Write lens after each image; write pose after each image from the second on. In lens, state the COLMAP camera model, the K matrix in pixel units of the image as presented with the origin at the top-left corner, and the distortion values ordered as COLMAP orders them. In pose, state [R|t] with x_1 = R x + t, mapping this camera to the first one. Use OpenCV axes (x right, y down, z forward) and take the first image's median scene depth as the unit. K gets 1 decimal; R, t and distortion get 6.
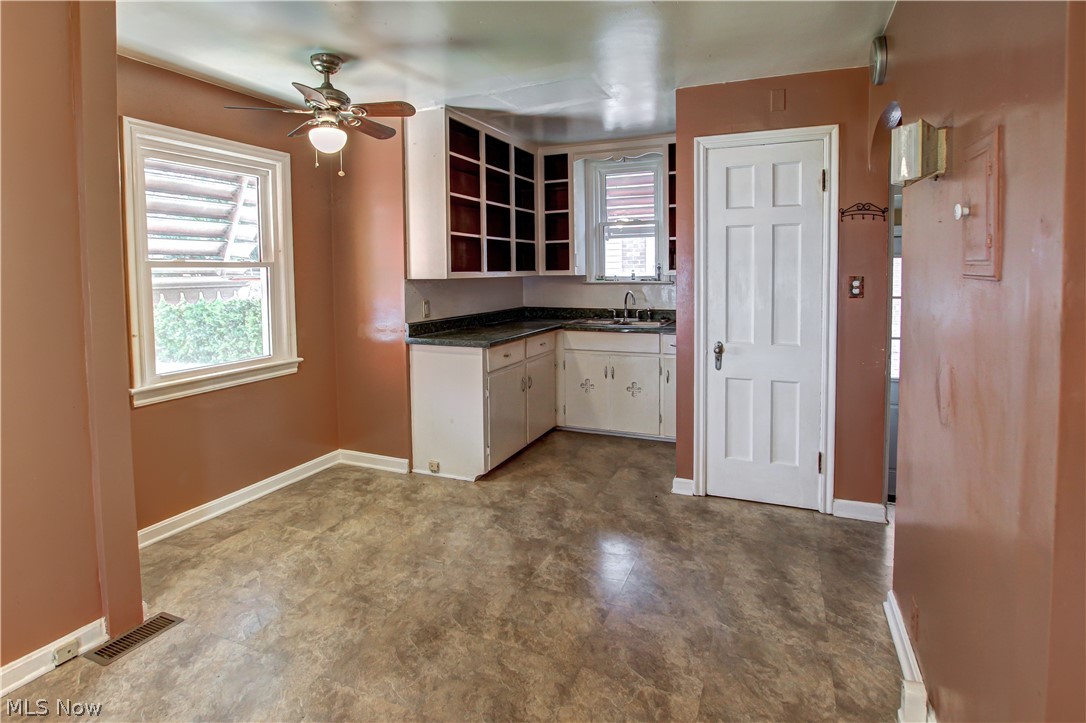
lens RADIAL K [[620.6, 0, 562.6], [0, 620.6, 296.8], [0, 0, 1]] dist [-0.030348, 0.000462]
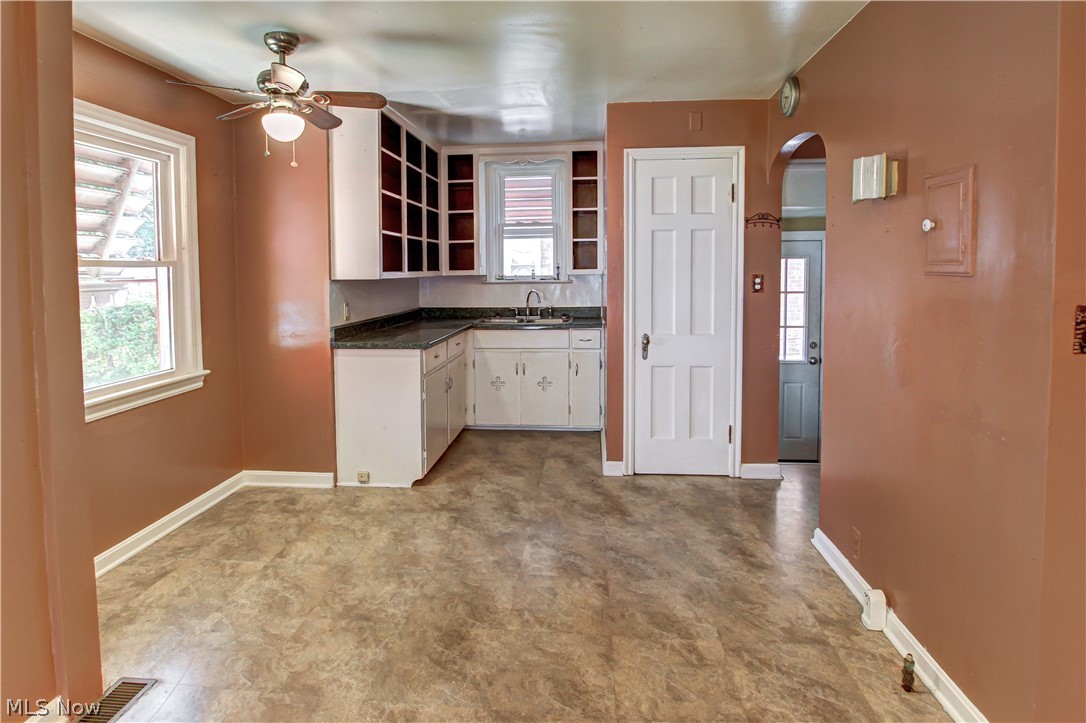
lens RADIAL K [[602.1, 0, 623.8], [0, 602.1, 294.3], [0, 0, 1]] dist [-0.028251, 0.000554]
pose [[0.937330, -0.015310, 0.348106, -0.165905], [0.016366, 0.999866, -0.000095, 0.000795], [-0.348058, 0.005787, 0.937455, 0.001286]]
